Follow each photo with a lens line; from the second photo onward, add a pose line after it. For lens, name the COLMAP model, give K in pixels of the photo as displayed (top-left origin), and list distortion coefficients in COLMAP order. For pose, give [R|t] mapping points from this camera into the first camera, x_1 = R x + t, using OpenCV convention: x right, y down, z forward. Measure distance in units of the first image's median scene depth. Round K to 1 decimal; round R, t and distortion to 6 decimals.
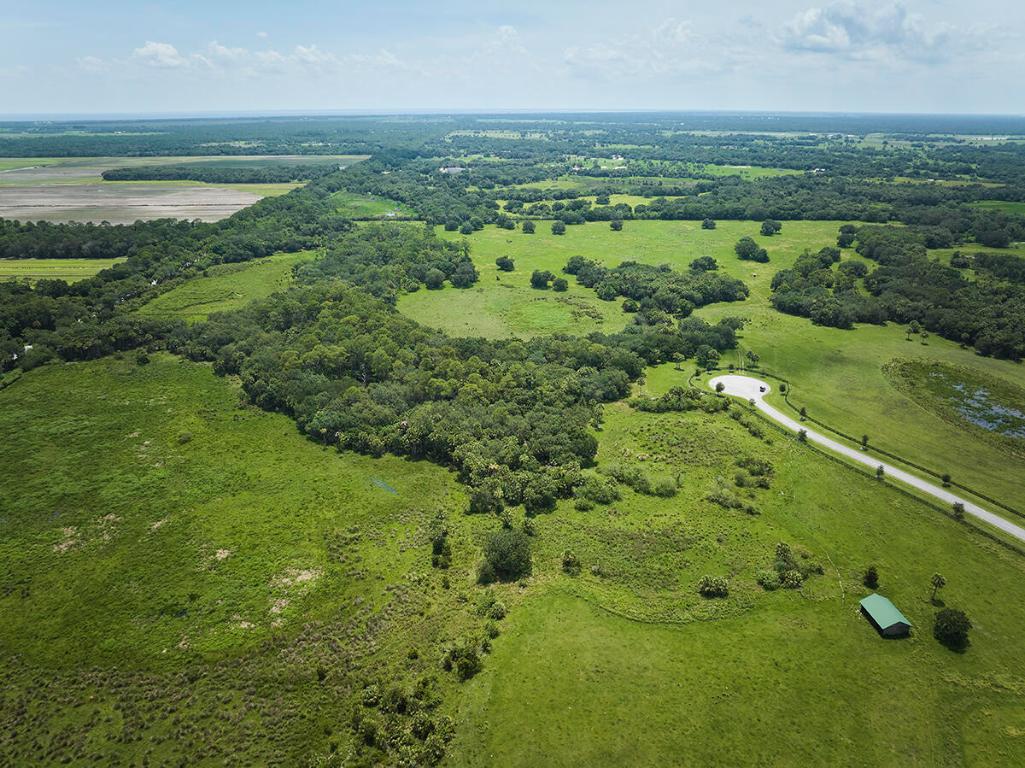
lens RADIAL K [[720.2, 0, 510.7], [0, 720.2, 381.9], [0, 0, 1]] dist [-0.061285, 0.030650]
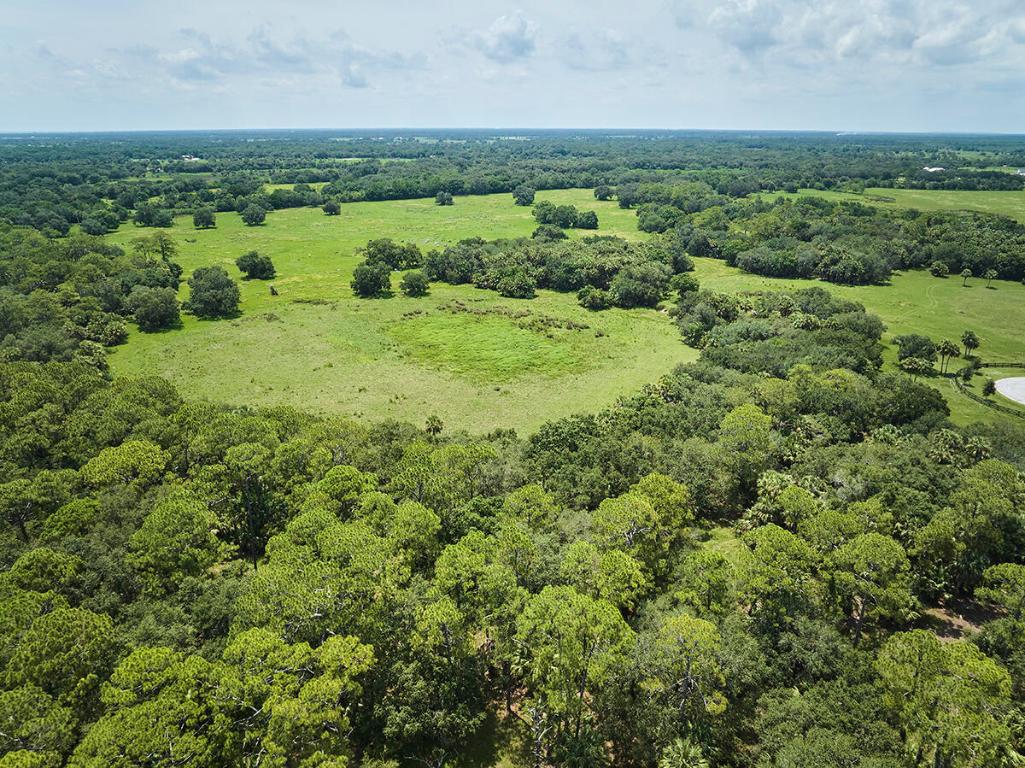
lens RADIAL K [[720.2, 0, 513.3], [0, 720.2, 380.3], [0, 0, 1]] dist [-0.061285, 0.030650]
pose [[0.804963, -0.194270, 0.560619, -0.218659], [0.209765, 0.977037, 0.037379, -0.084334], [-0.555007, 0.087510, 0.827230, 0.628226]]
